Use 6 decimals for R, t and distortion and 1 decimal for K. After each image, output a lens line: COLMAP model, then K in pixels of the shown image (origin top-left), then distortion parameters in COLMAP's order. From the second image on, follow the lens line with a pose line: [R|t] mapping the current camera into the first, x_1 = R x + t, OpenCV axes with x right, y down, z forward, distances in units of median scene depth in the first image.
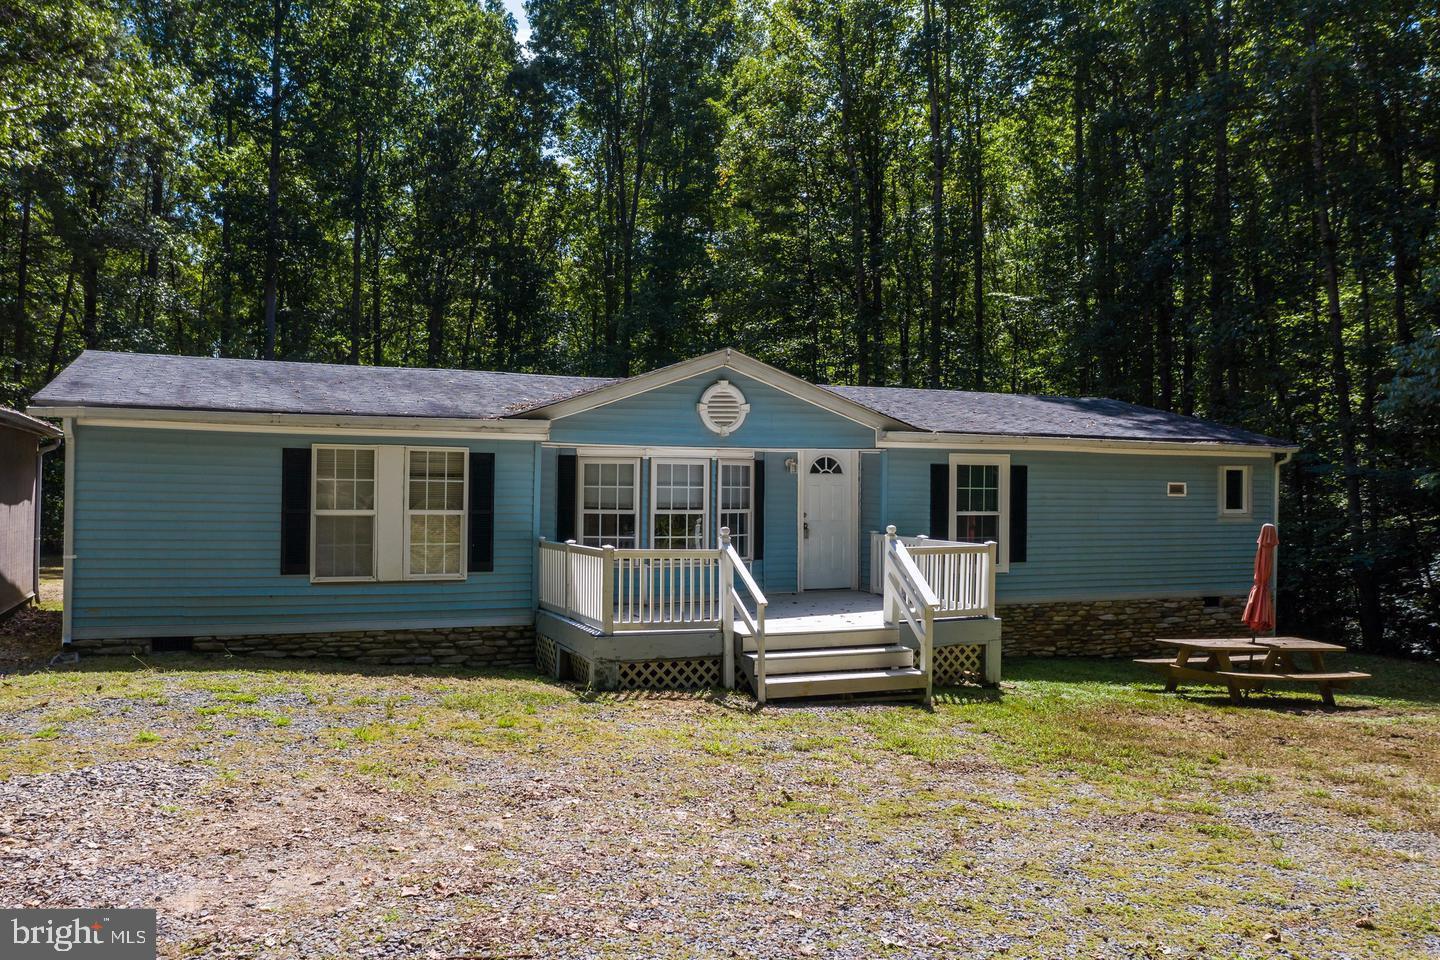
lens RADIAL K [[1140.9, 0, 720.0], [0, 1140.9, 480.0], [0, 0, 1]] dist [-0.004239, 0.000802]
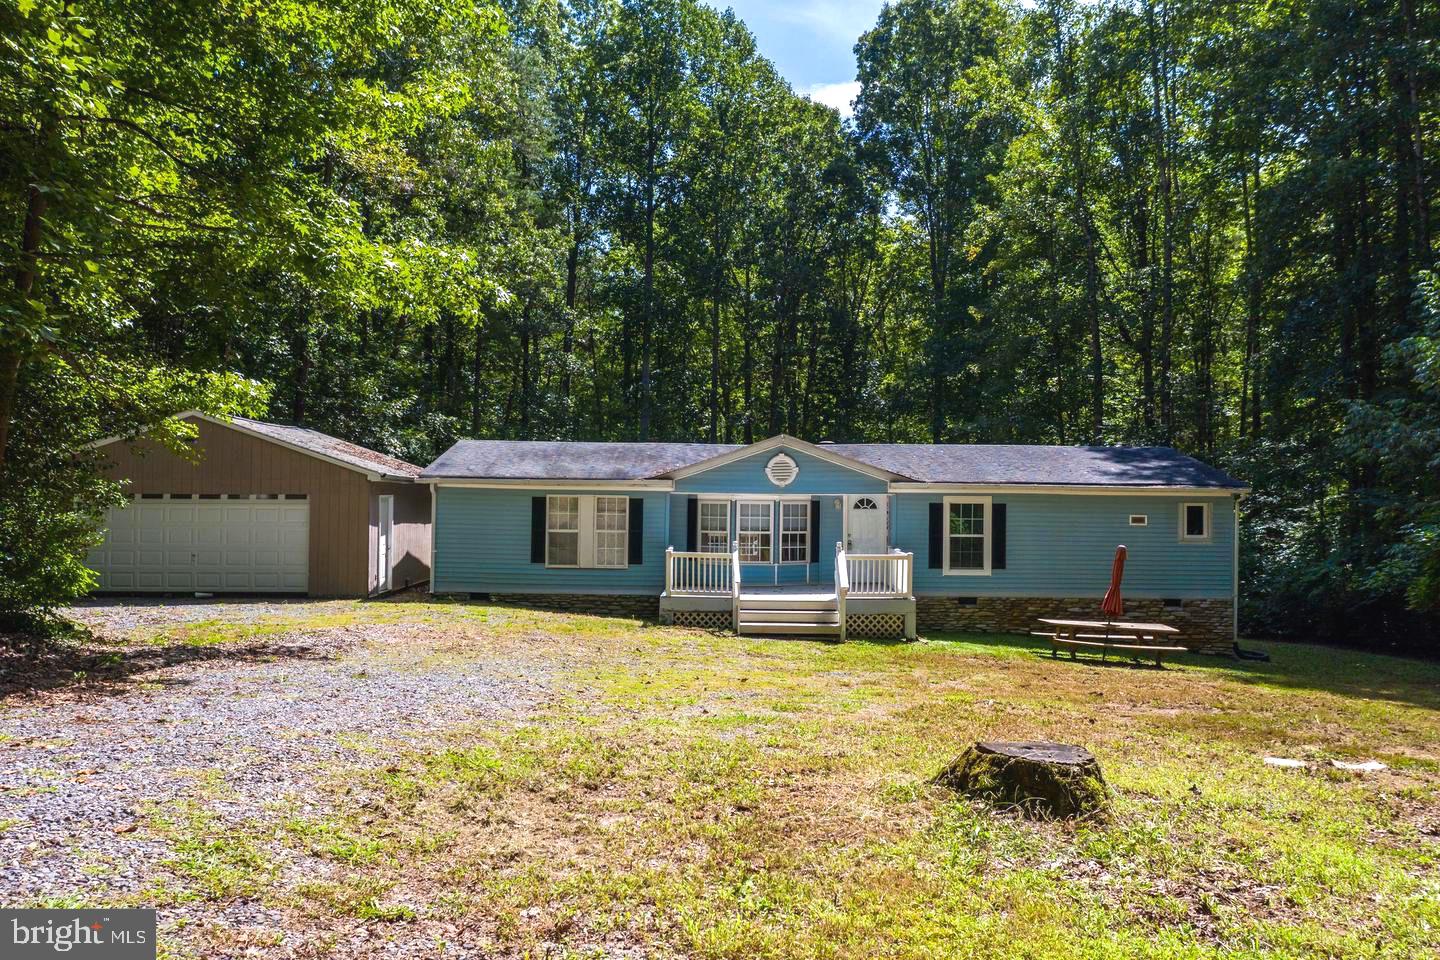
lens RADIAL K [[1140.9, 0, 720.0], [0, 1140.9, 480.0], [0, 0, 1]] dist [-0.004239, 0.000802]
pose [[0.928980, -0.004908, -0.370096, 0.541453], [-0.000419, 0.999897, -0.014312, -0.025249], [0.370128, 0.013451, 0.928883, -0.581947]]
